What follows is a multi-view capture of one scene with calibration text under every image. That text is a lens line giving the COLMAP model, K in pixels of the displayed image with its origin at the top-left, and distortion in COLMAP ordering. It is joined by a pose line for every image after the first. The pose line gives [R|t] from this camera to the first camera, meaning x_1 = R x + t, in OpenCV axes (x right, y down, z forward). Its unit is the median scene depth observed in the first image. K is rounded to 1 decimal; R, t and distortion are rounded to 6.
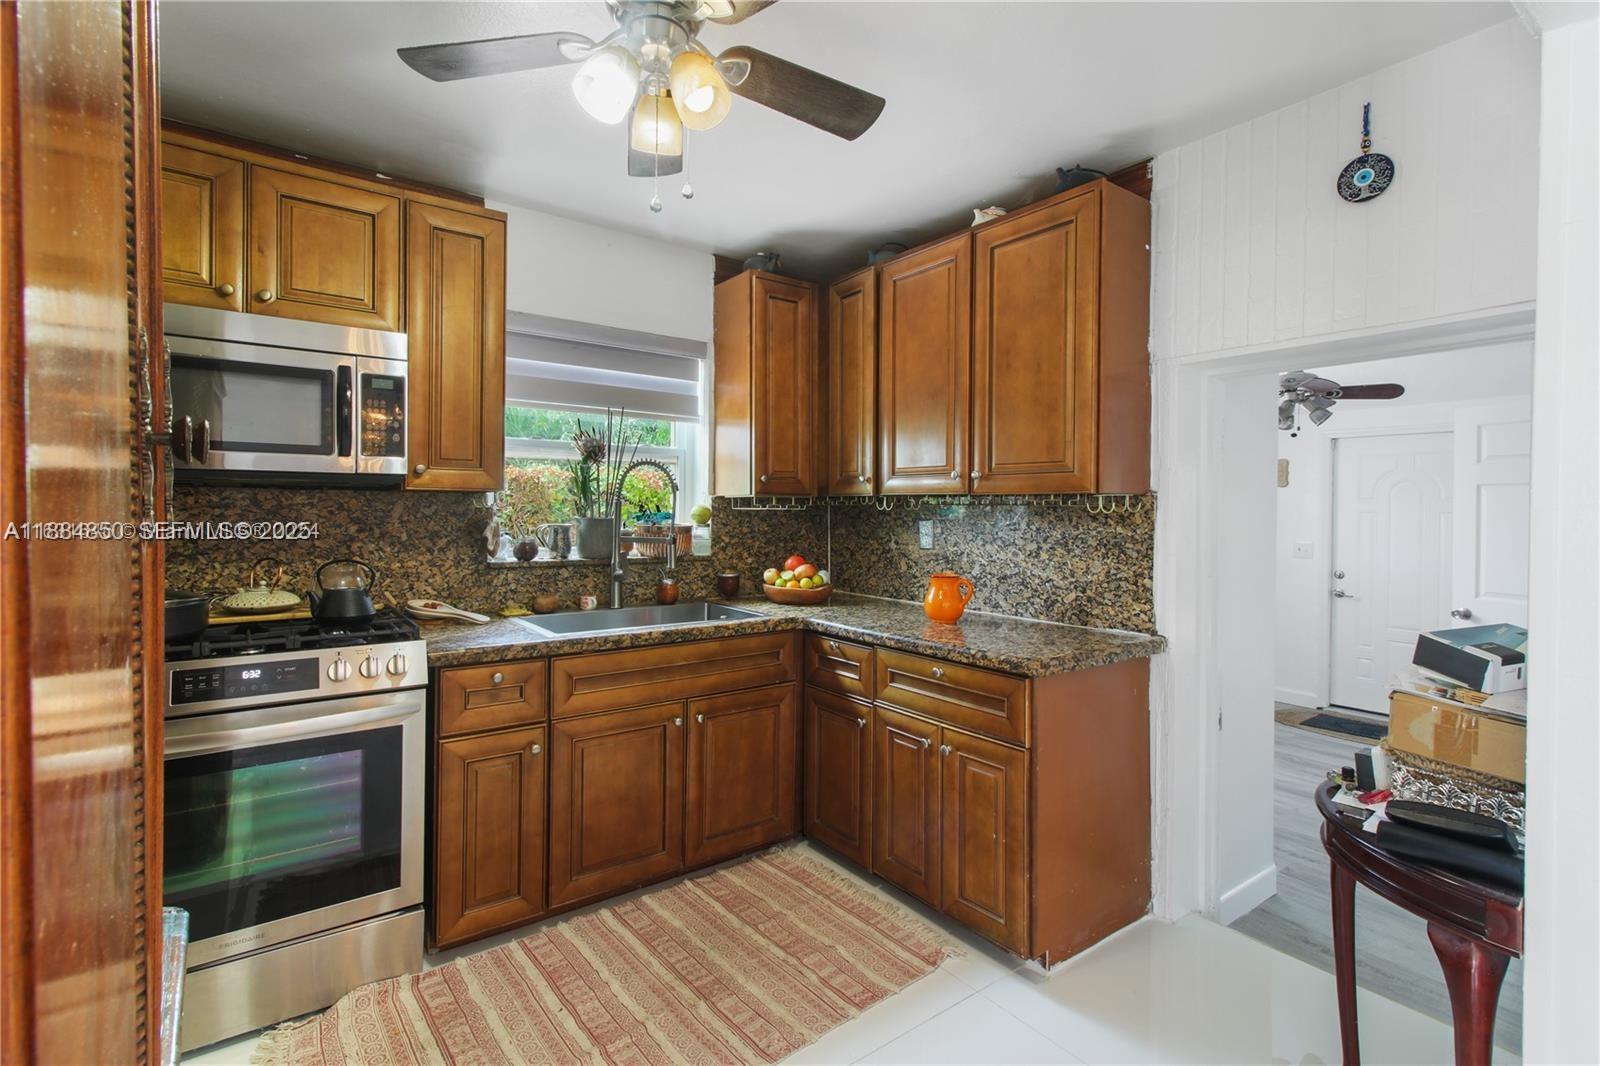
lens RADIAL K [[741.7, 0, 788.2], [0, 741.7, 522.6], [0, 0, 1]] dist [-0.015471, -0.003398]
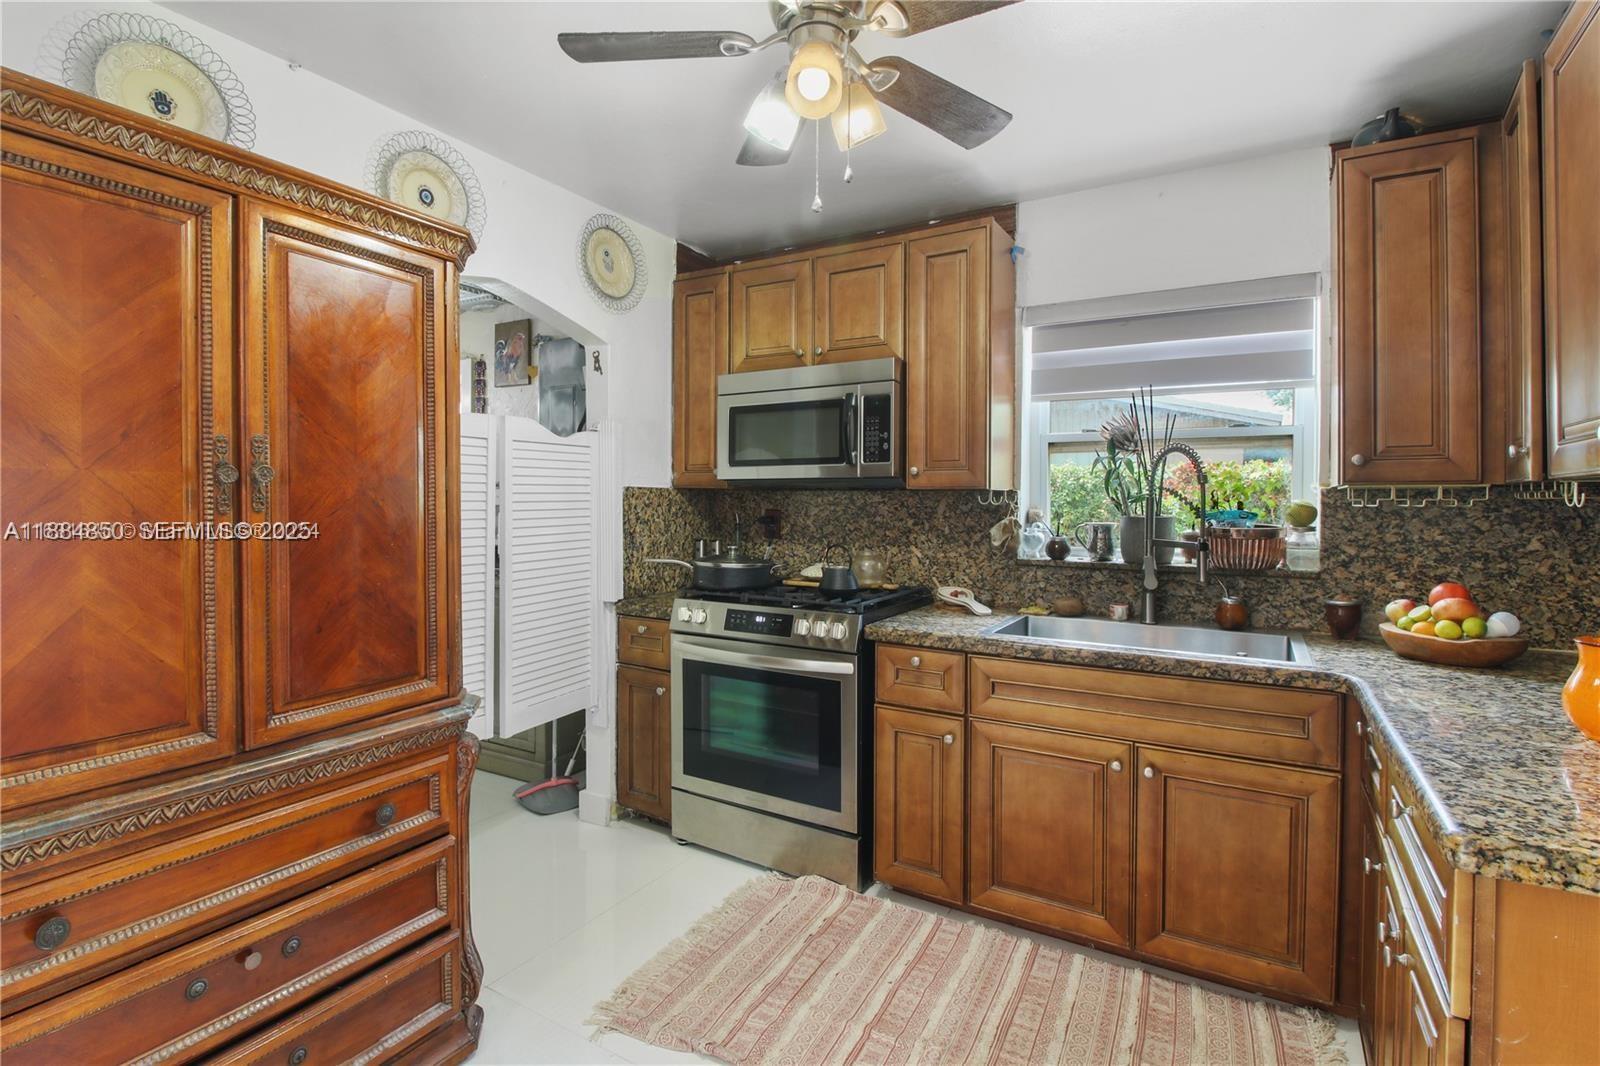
lens RADIAL K [[741.7, 0, 792.5], [0, 741.7, 520.2], [0, 0, 1]] dist [-0.015471, -0.003398]
pose [[0.377386, 0.014880, -0.925937, 0.420071], [-0.018792, 0.999788, 0.008407, -0.001586], [0.925865, 0.014228, 0.377585, 0.324756]]
